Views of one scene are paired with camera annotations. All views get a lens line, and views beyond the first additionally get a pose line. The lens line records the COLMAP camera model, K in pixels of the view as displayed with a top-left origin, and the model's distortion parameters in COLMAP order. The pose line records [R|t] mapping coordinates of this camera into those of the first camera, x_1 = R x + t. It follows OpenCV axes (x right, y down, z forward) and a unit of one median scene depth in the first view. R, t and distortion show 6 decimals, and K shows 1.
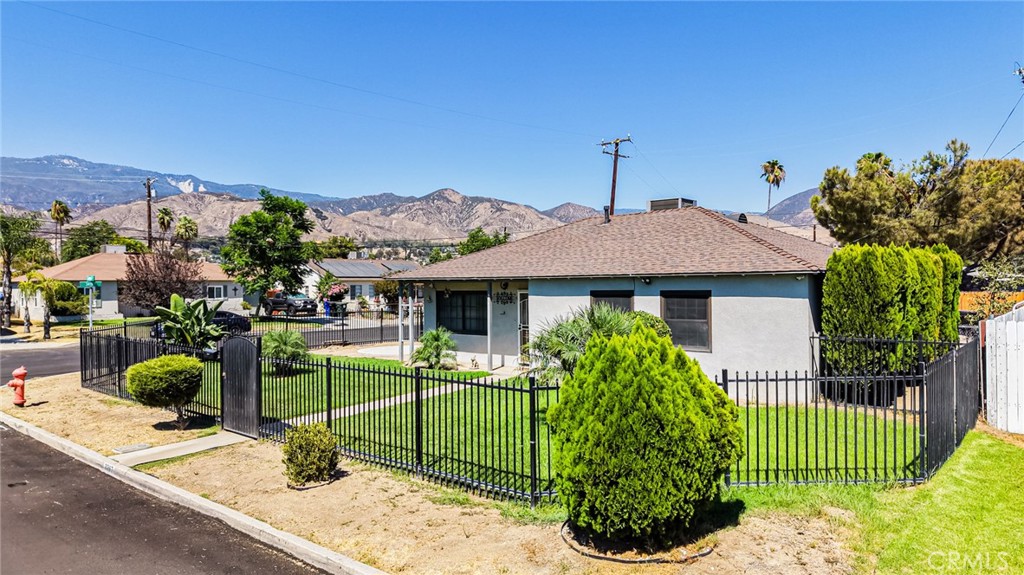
lens RADIAL K [[696.8, 0, 502.8], [0, 696.8, 289.1], [0, 0, 1]] dist [0.074421, -0.080102]
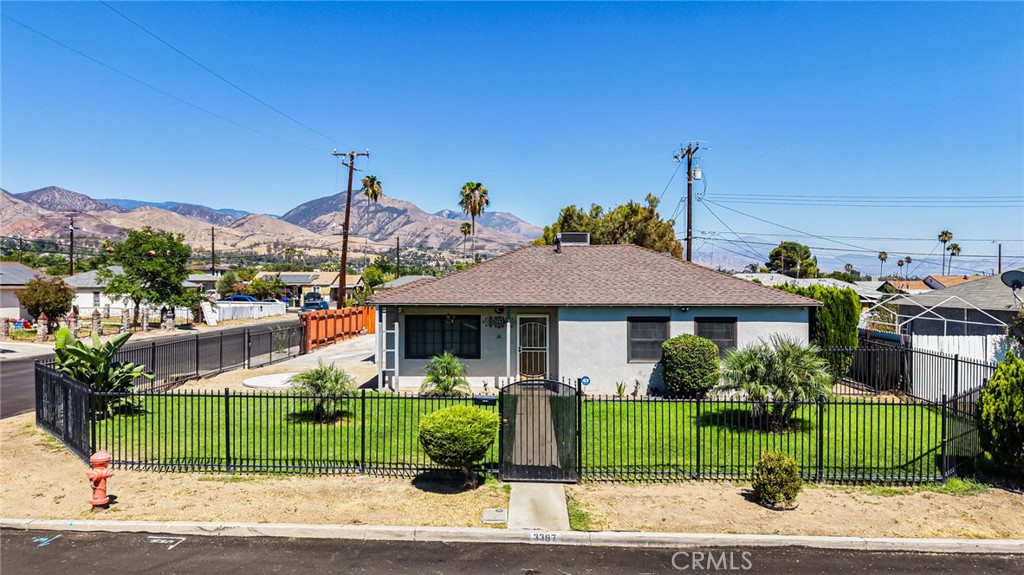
lens RADIAL K [[696.8, 0, 502.8], [0, 696.8, 289.1], [0, 0, 1]] dist [0.074421, -0.080102]
pose [[0.768333, 0.000963, 0.640050, -0.691587], [-0.000994, 0.999999, -0.000311, -0.038663], [-0.640050, -0.000397, 0.768333, 0.202077]]
